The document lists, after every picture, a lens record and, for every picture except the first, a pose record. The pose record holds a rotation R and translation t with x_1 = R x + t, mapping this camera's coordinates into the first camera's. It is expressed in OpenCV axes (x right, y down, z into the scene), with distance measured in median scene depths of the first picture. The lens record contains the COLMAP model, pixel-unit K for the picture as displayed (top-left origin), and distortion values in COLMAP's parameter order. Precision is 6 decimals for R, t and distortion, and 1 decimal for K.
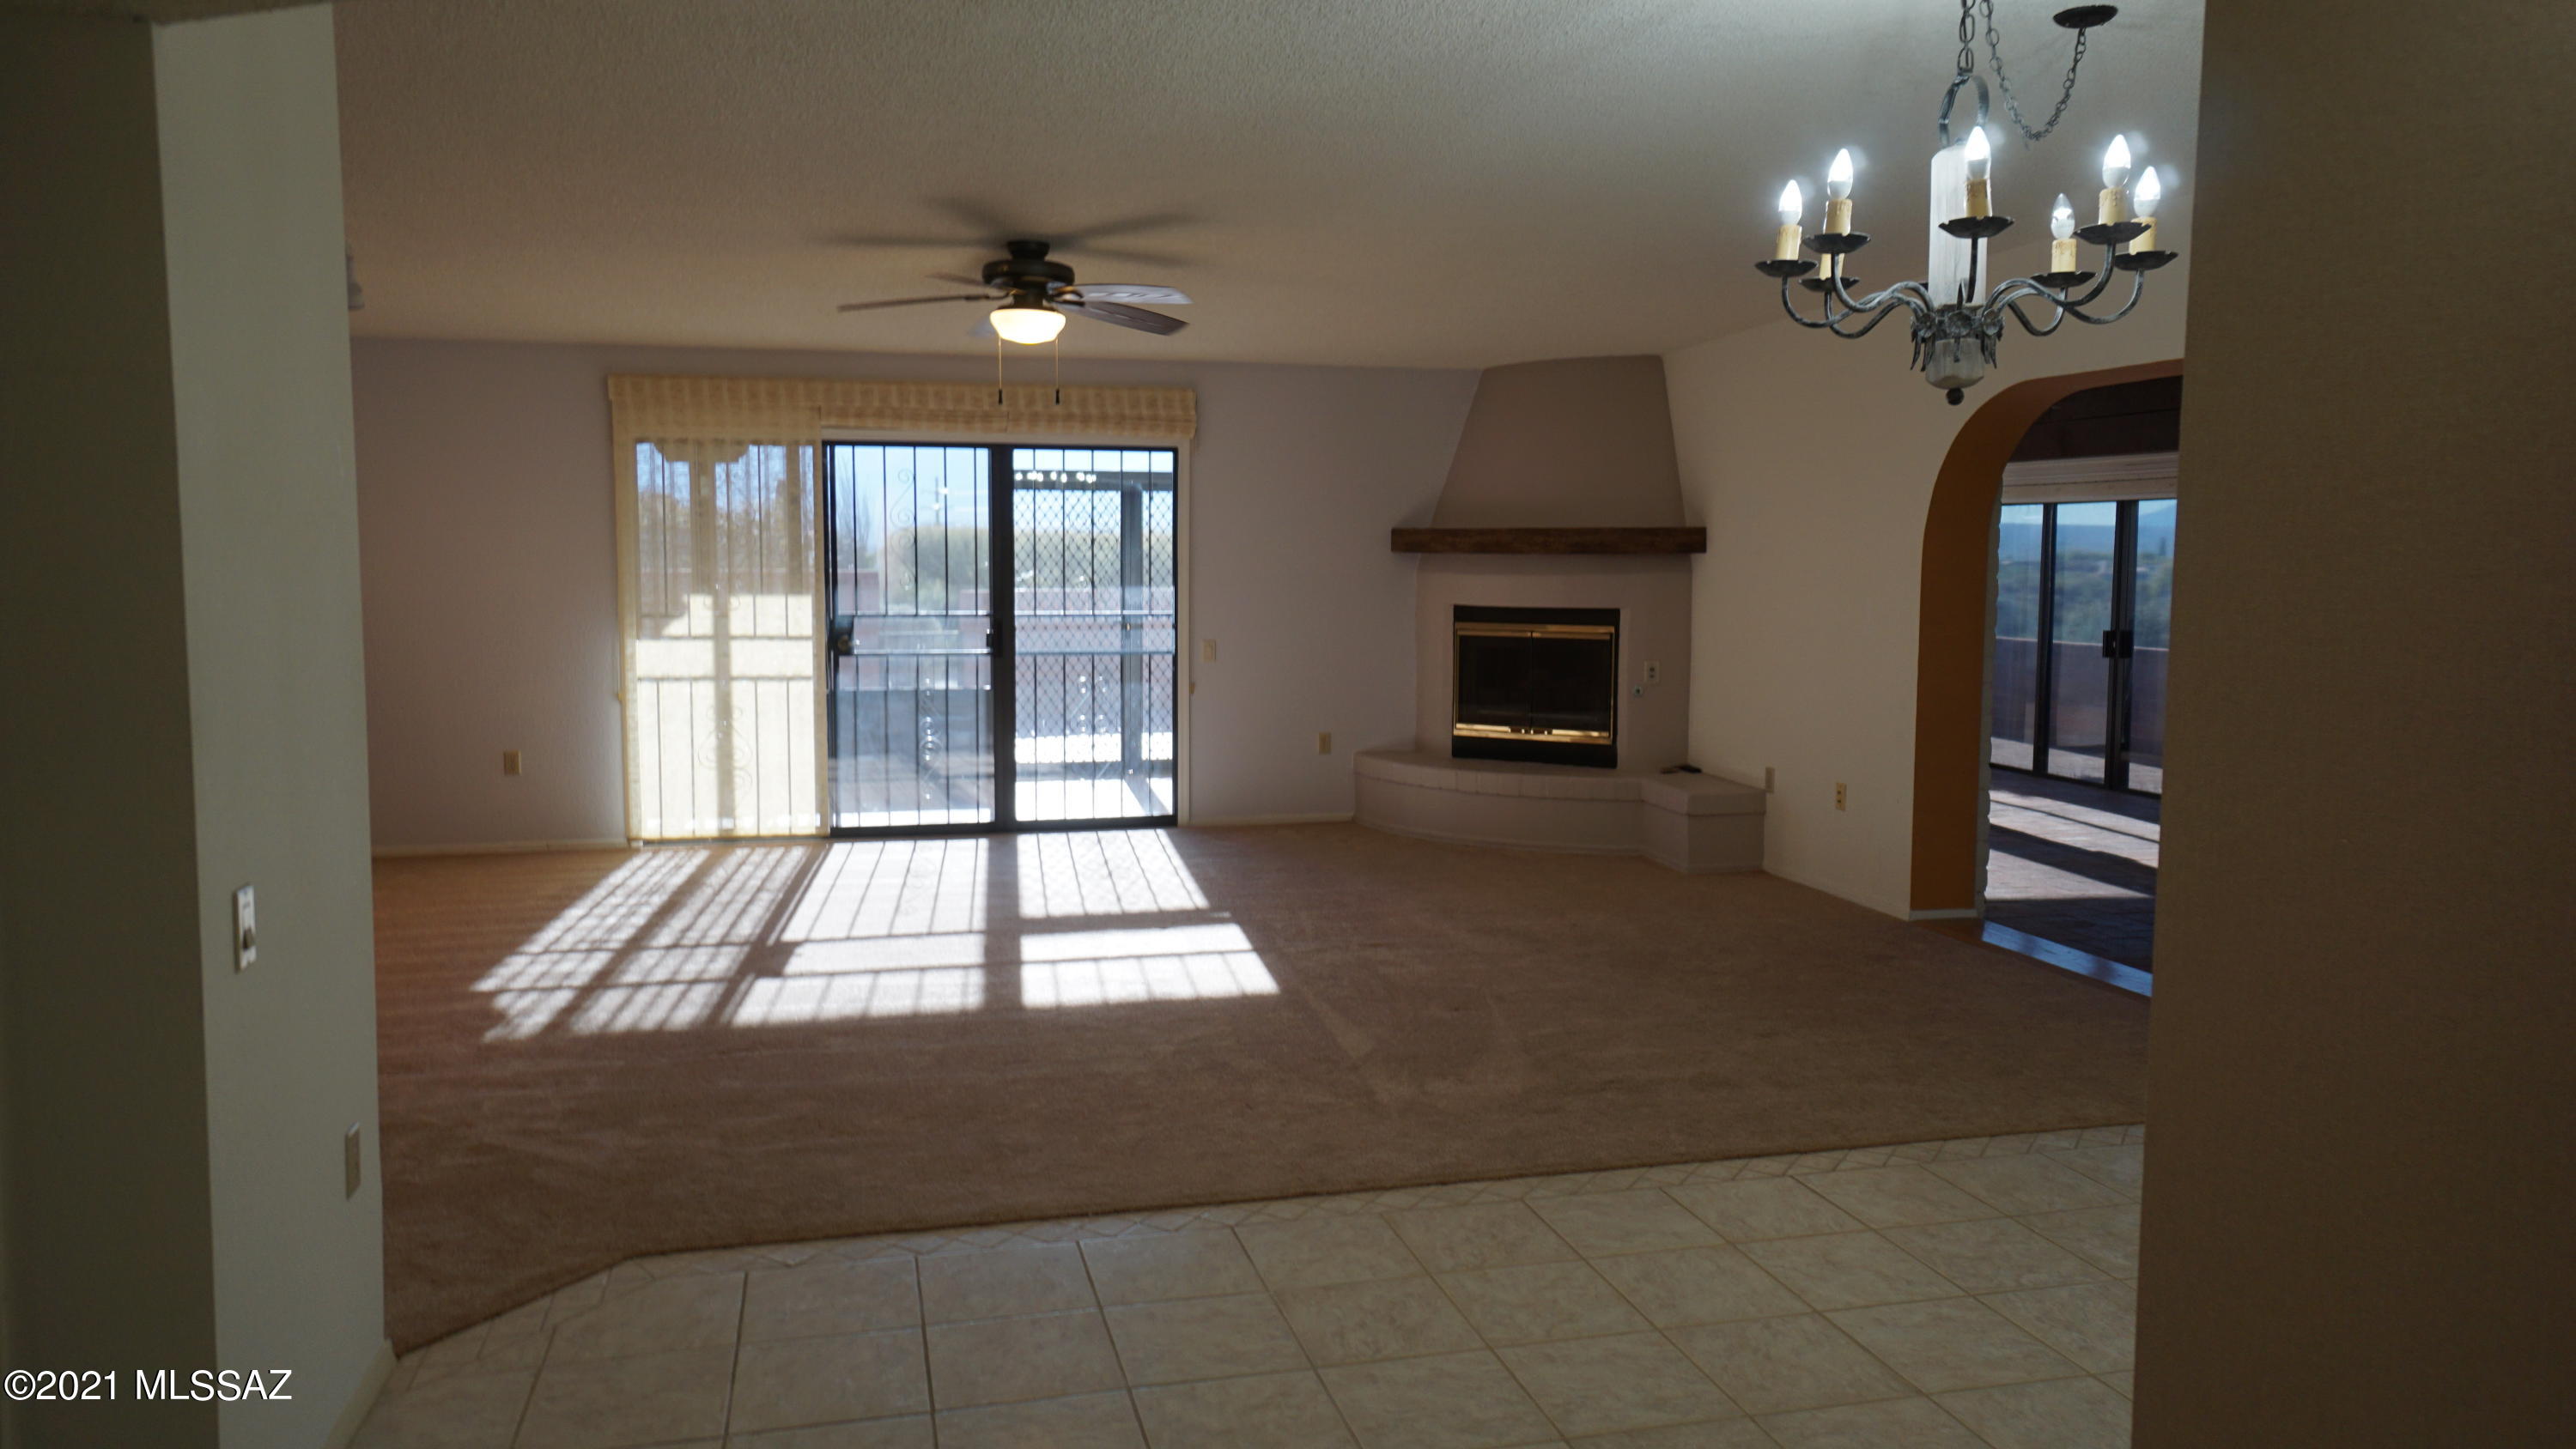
lens RADIAL K [[1908.0, 0, 1116.1], [0, 1908.0, 732.2], [0, 0, 1]] dist [0.004877, 0.002066]
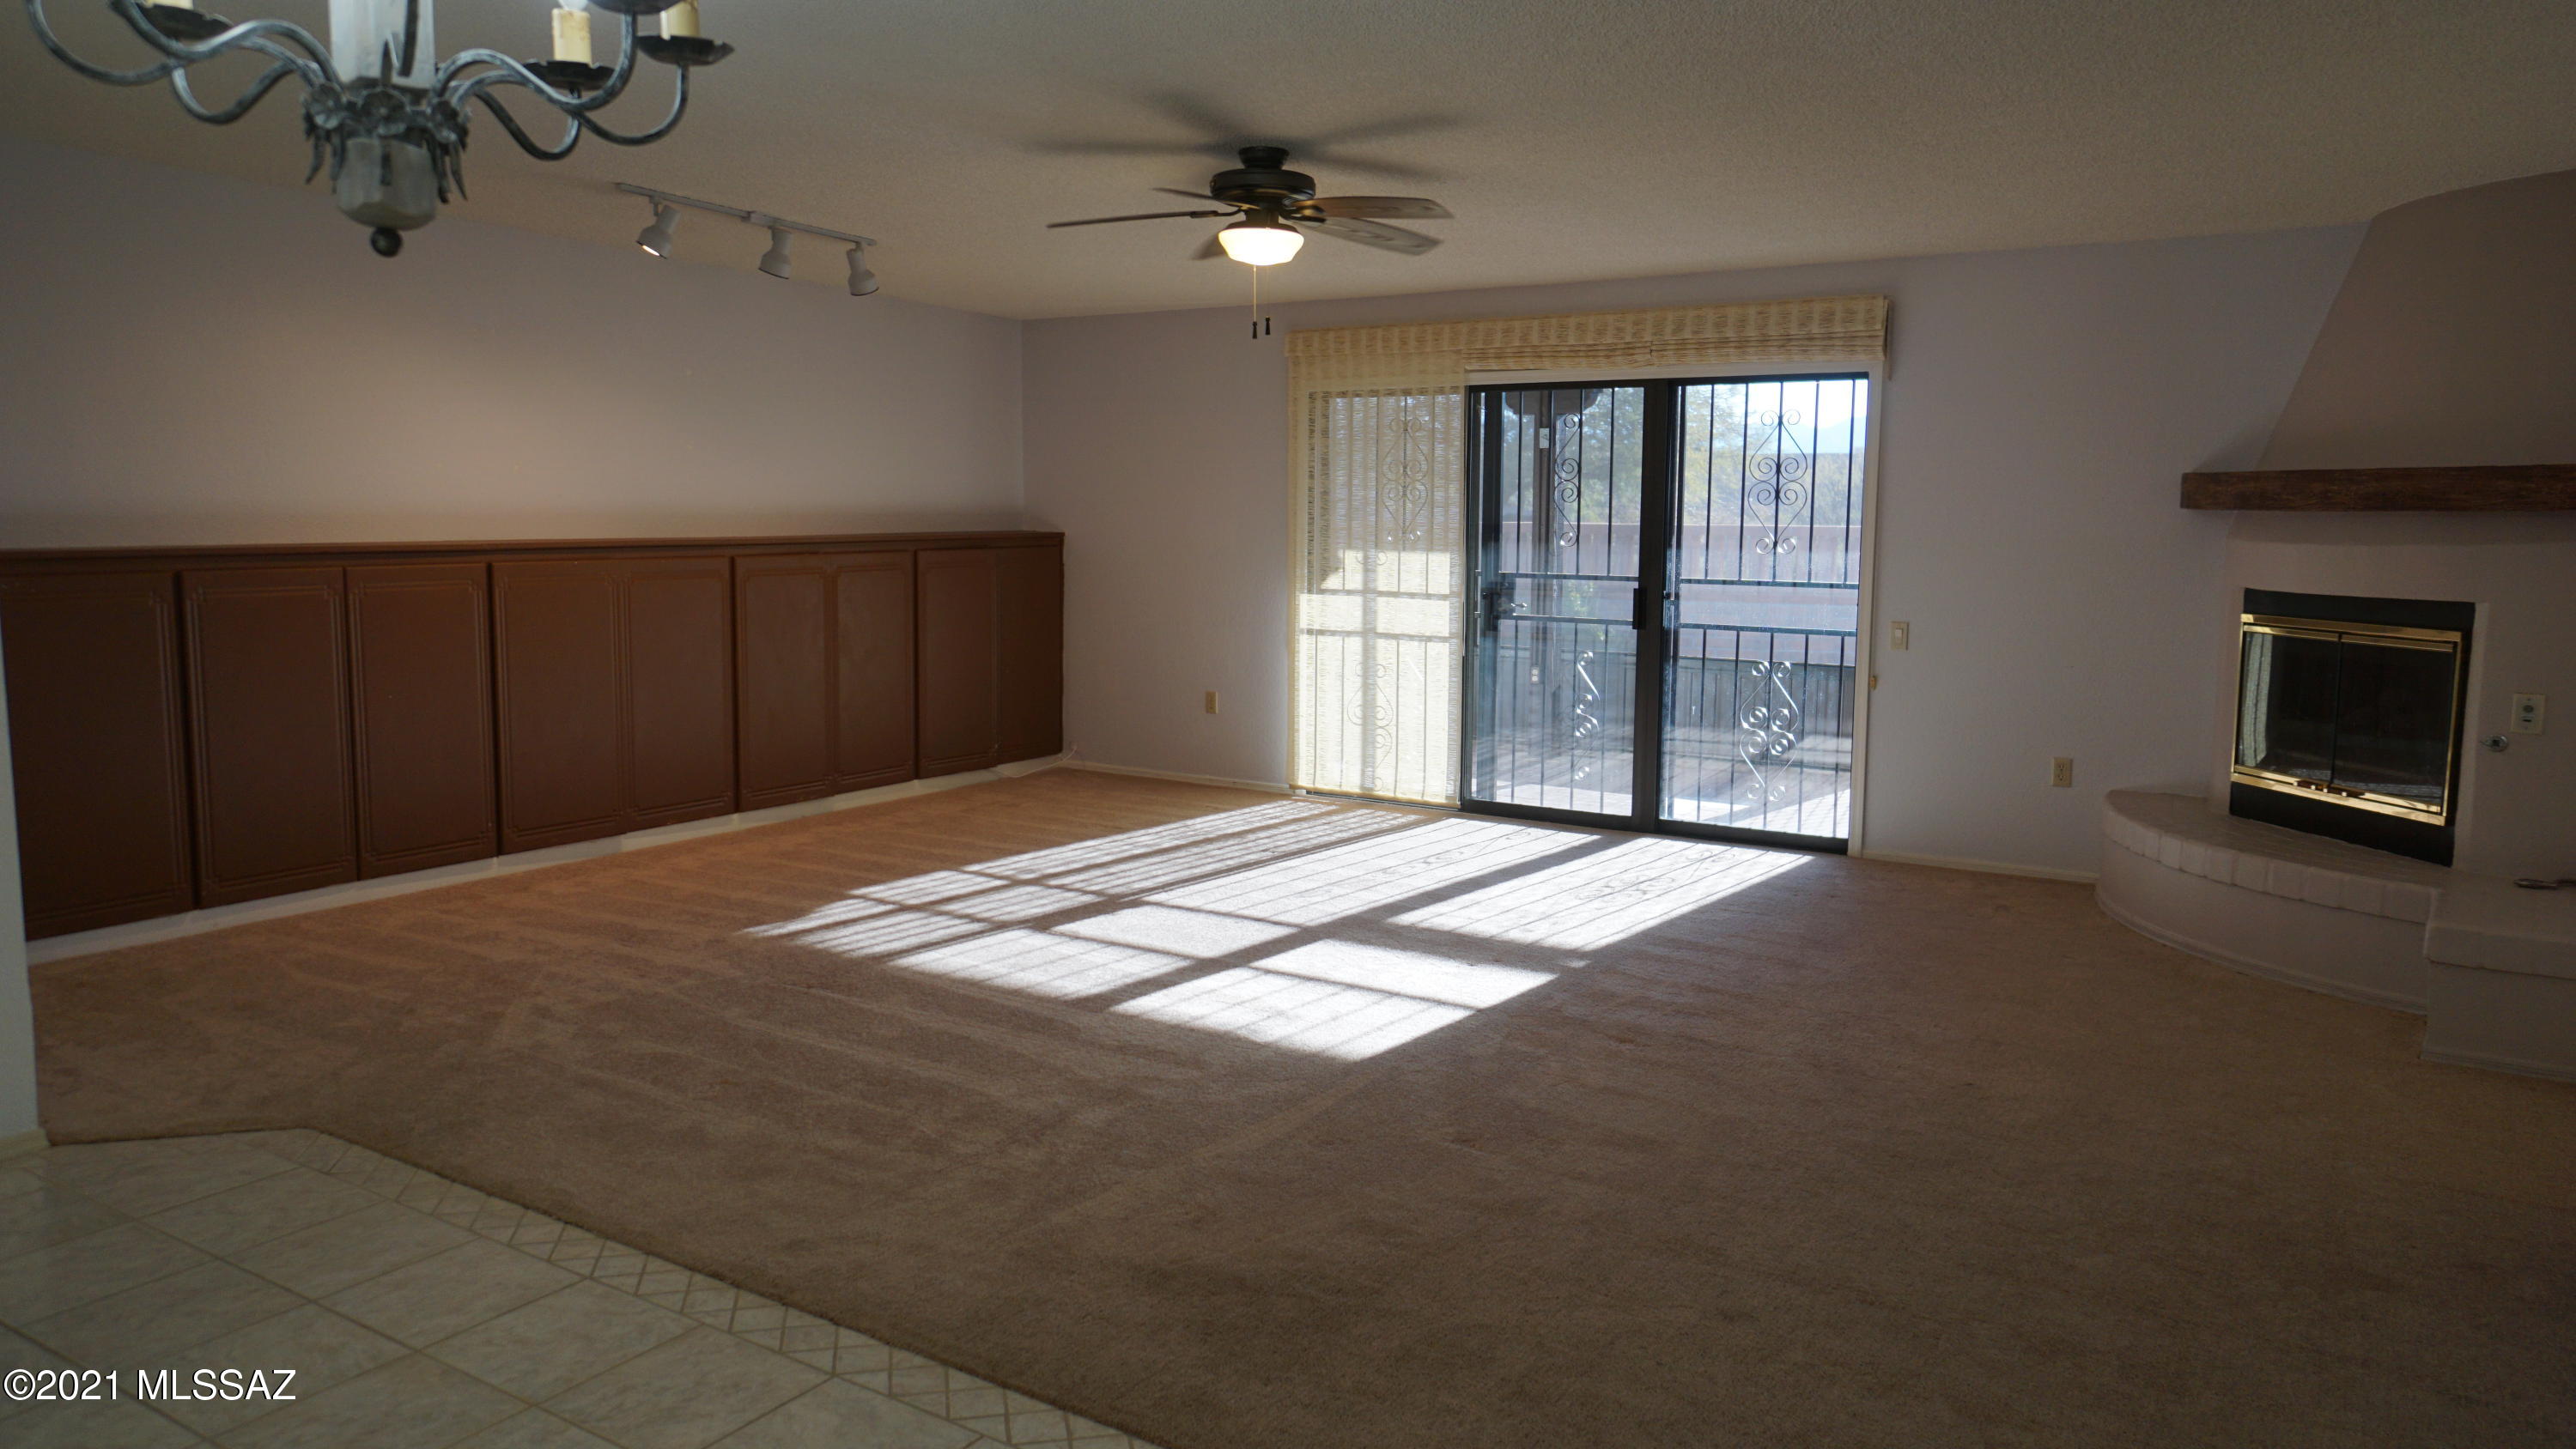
lens RADIAL K [[1774.3, 0, 1287.4], [0, 1774.3, 714.3], [0, 0, 1]] dist [0.002684, 0.029295]
pose [[0.665777, 0.089287, -0.740790, 0.444341], [-0.073249, 0.995840, 0.054197, -0.033855], [0.742547, 0.018180, 0.669547, 0.358495]]
